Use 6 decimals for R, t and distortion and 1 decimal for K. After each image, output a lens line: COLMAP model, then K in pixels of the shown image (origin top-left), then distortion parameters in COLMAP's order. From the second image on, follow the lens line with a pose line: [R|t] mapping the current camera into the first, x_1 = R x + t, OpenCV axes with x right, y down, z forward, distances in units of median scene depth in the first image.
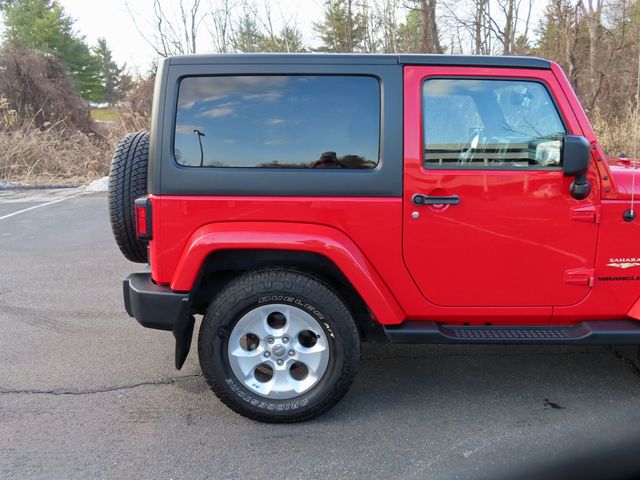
lens RADIAL K [[580.2, 0, 315.4], [0, 580.2, 223.4], [0, 0, 1]] dist [0.005747, 0.000000]
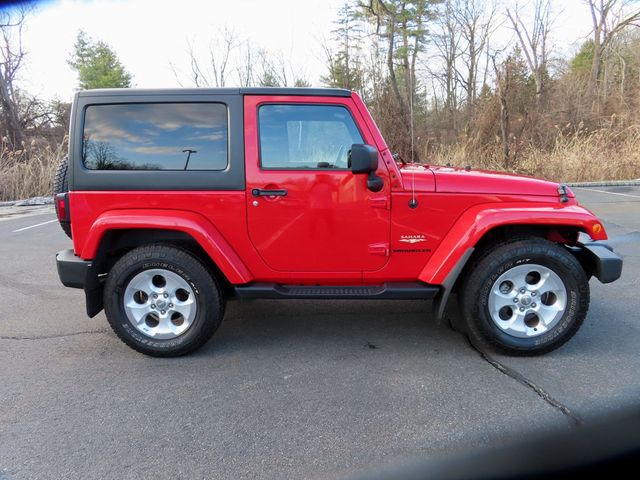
lens RADIAL K [[459.4, 0, 317.7], [0, 459.4, 228.2], [0, 0, 1]] dist [-0.005961, 0.004694]
pose [[0.999700, -0.002335, -0.024379, 0.336551], [0.001989, 0.999897, -0.014245, 0.057594], [0.024410, 0.014192, 0.999601, -0.079700]]
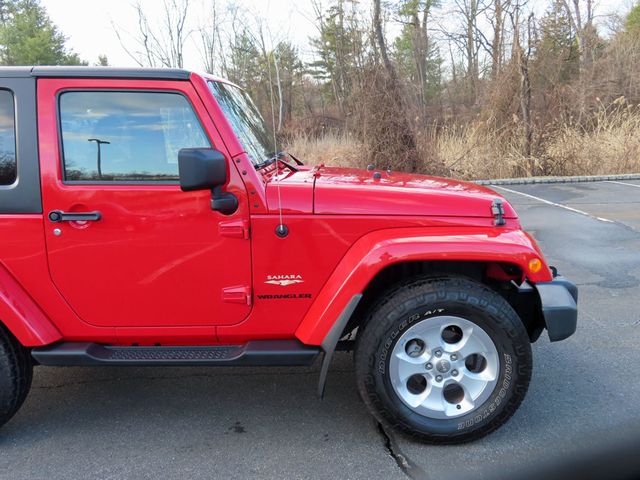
lens RADIAL K [[580.2, 0, 320.3], [0, 580.2, 221.9], [0, 0, 1]] dist [0.005747, 0.000000]
pose [[0.999859, -0.009607, -0.013750, 0.605882], [0.009253, 0.999631, -0.025546, -0.002702], [0.013991, 0.025415, 0.999579, 0.039039]]
